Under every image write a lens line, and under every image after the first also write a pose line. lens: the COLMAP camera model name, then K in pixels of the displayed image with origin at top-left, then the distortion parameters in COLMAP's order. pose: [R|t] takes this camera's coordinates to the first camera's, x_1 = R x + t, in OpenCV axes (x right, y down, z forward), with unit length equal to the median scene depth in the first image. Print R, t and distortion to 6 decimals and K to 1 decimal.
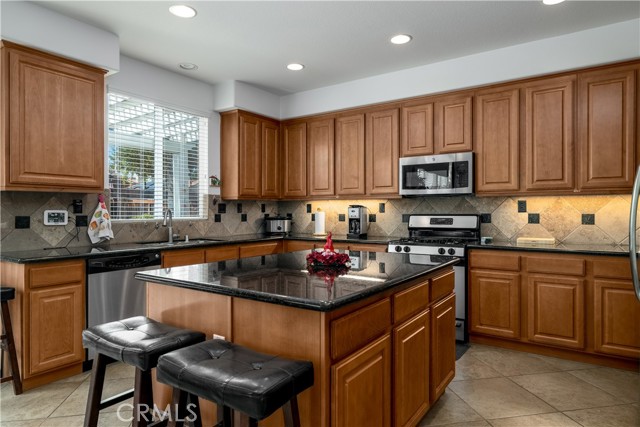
lens RADIAL K [[381.3, 0, 323.1], [0, 381.3, 213.5], [0, 0, 1]] dist [-0.008170, 0.002258]
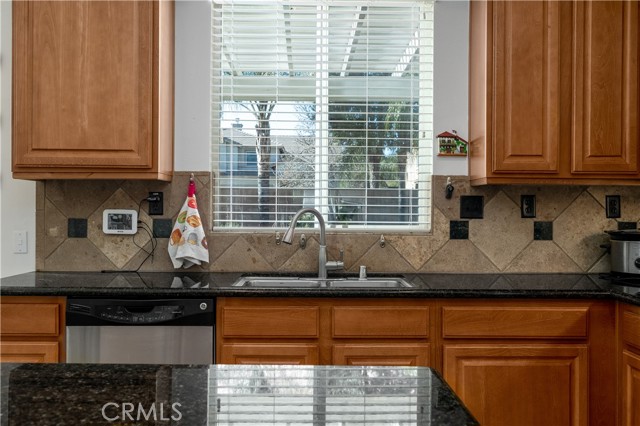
lens RADIAL K [[596.8, 0, 322.9], [0, 596.8, 212.5], [0, 0, 1]] dist [0.003135, 0.000000]
pose [[0.571899, 0.003001, -0.820318, 0.217760], [-0.012459, 0.999910, -0.005027, -0.002720], [0.820229, 0.013095, 0.571885, 0.580540]]
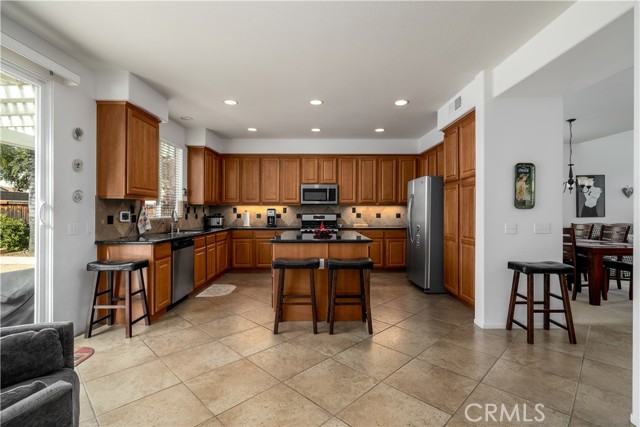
lens RADIAL K [[293.8, 0, 319.3], [0, 293.8, 214.6], [0, 0, 1]] dist [-0.005264, 0.001085]
pose [[0.825870, -0.003547, 0.563849, -0.582907], [0.001654, 0.999991, 0.003867, 0.000197], [-0.563858, -0.002261, 0.825869, -0.284899]]
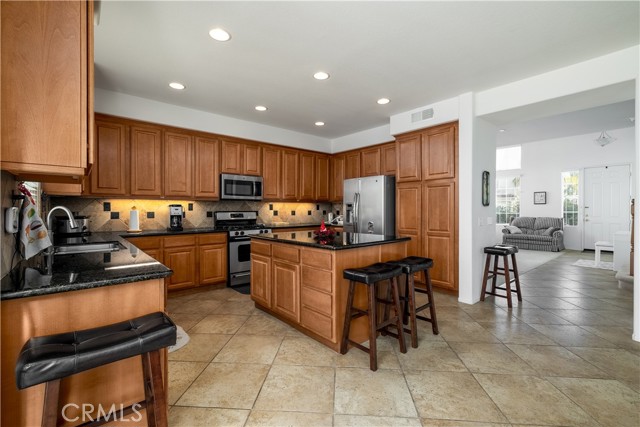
lens RADIAL K [[281.8, 0, 317.7], [0, 281.8, 213.1], [0, 0, 1]] dist [0.004494, -0.001499]
pose [[0.273446, -0.011779, 0.961815, -0.800981], [0.006571, 0.999925, 0.010378, -0.000805], [-0.961865, 0.003482, 0.273503, 0.349208]]
